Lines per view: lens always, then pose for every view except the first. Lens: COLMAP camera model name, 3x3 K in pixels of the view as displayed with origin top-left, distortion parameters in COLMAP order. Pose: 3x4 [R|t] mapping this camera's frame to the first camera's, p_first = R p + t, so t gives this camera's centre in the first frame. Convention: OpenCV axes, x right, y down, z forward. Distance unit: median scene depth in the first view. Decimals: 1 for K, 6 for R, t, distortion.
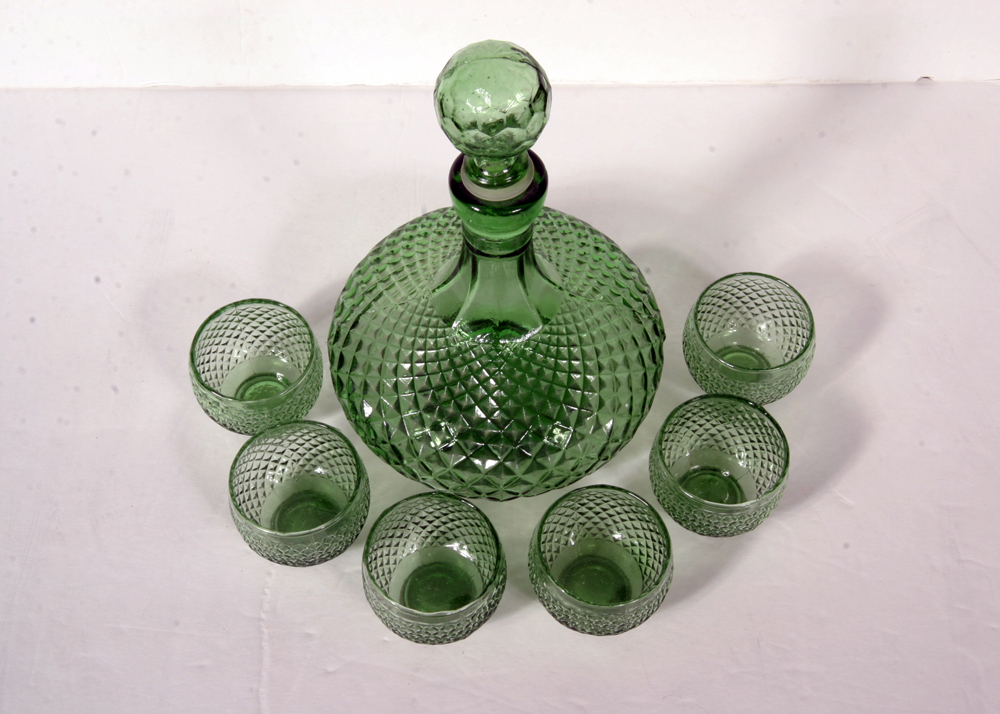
lens RADIAL K [[1285.7, 0, 499.7], [0, 1285.7, 356.4], [0, 0, 1]] dist [-0.034808, 0.000000]
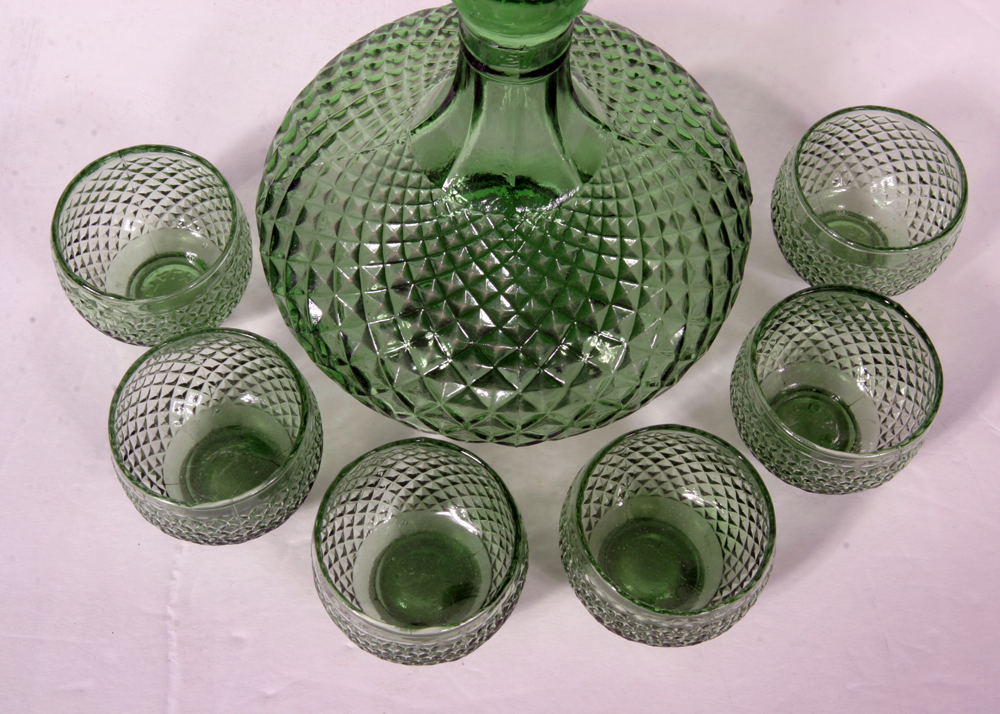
lens RADIAL K [[1285.7, 0, 523.4], [0, 1285.7, 356.0], [0, 0, 1]] dist [-0.034808, 0.000000]
pose [[0.999197, -0.007708, 0.039314, -0.021186], [0.003110, 0.993280, 0.115699, -0.012635], [-0.039942, -0.115483, 0.992506, 0.325517]]
